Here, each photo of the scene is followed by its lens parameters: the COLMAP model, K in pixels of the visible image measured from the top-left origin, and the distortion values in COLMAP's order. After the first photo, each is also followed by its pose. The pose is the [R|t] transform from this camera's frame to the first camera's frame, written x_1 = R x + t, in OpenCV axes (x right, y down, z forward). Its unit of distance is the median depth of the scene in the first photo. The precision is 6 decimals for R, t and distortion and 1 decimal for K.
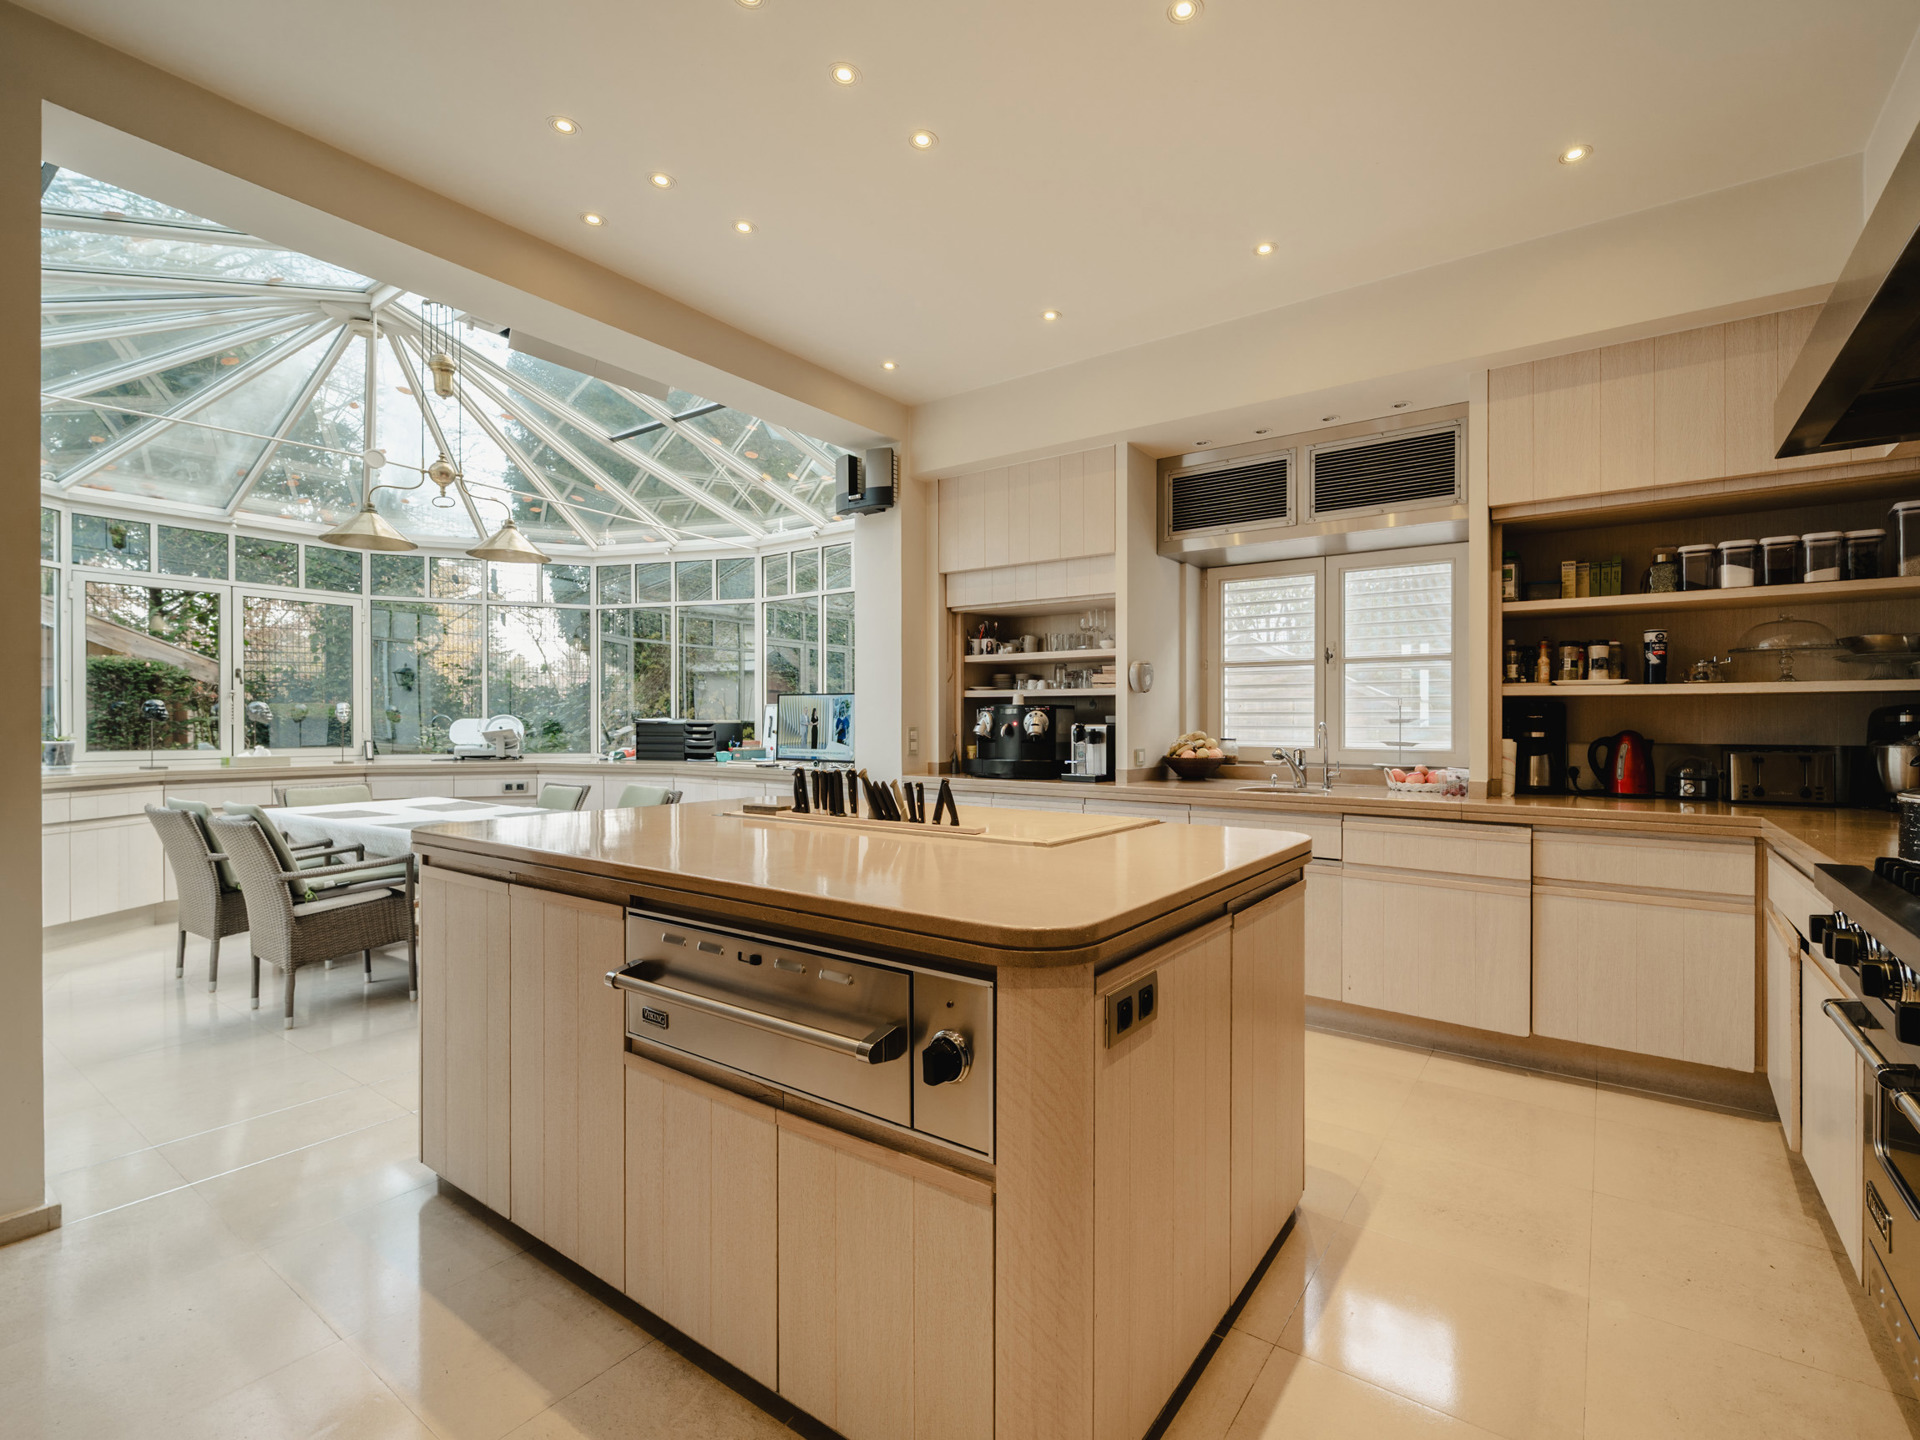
lens RADIAL K [[866.7, 0, 993.3], [0, 866.7, 723.8], [0, 0, 1]] dist [-0.001177, -0.000616]
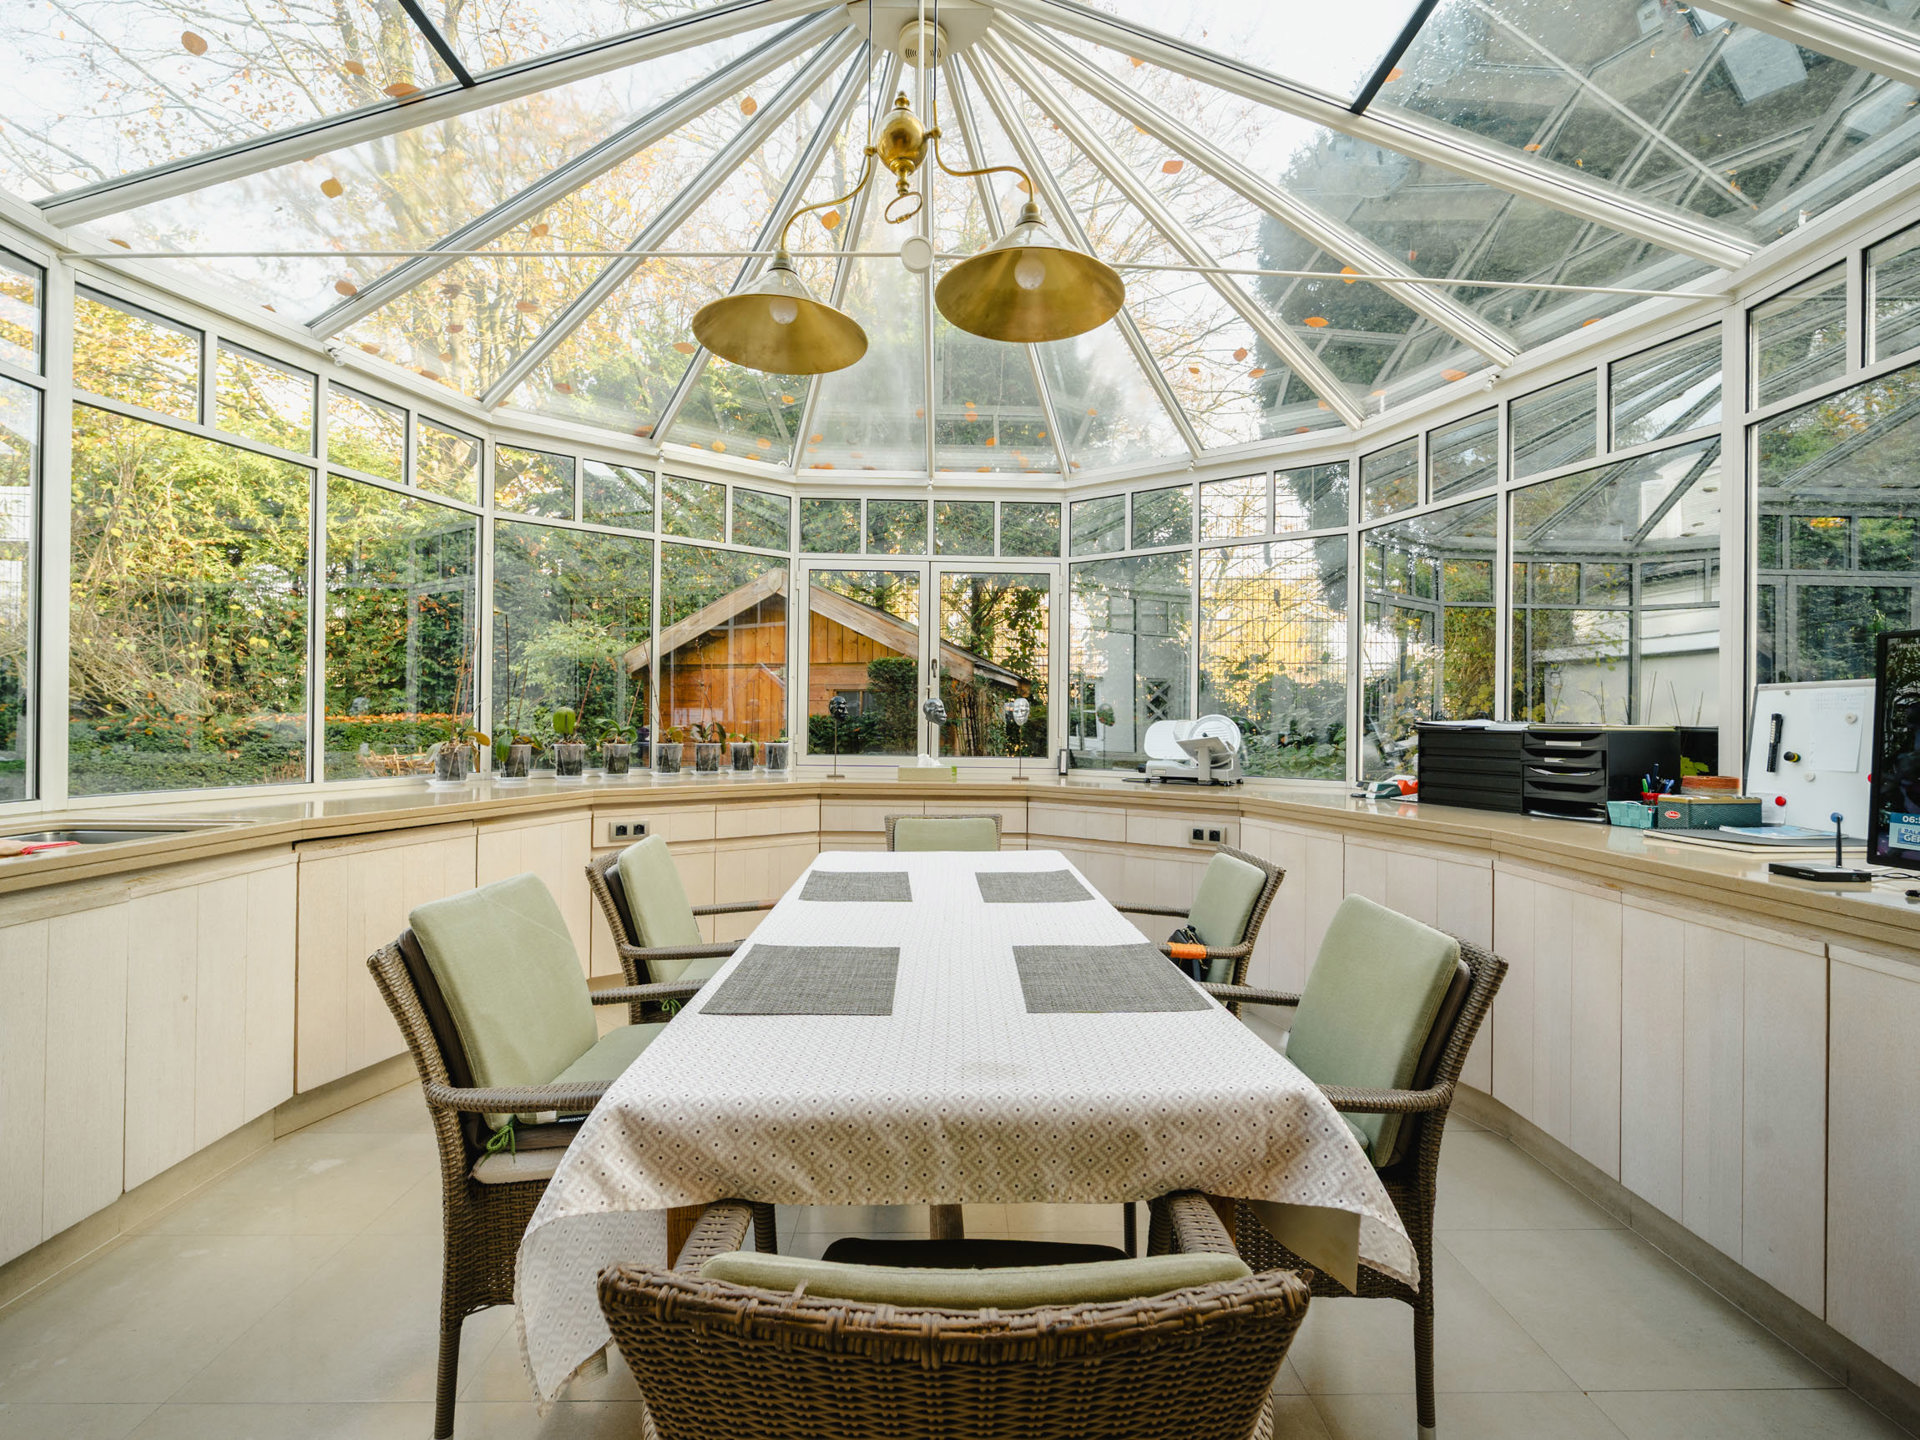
lens RADIAL K [[866.7, 0, 993.3], [0, 866.7, 723.8], [0, 0, 1]] dist [-0.001177, -0.000616]
pose [[0.623487, 0.005824, -0.781812, -0.170917], [-0.011872, 0.999927, -0.002019, -0.000379], [0.781744, 0.010541, 0.623510, 0.487424]]
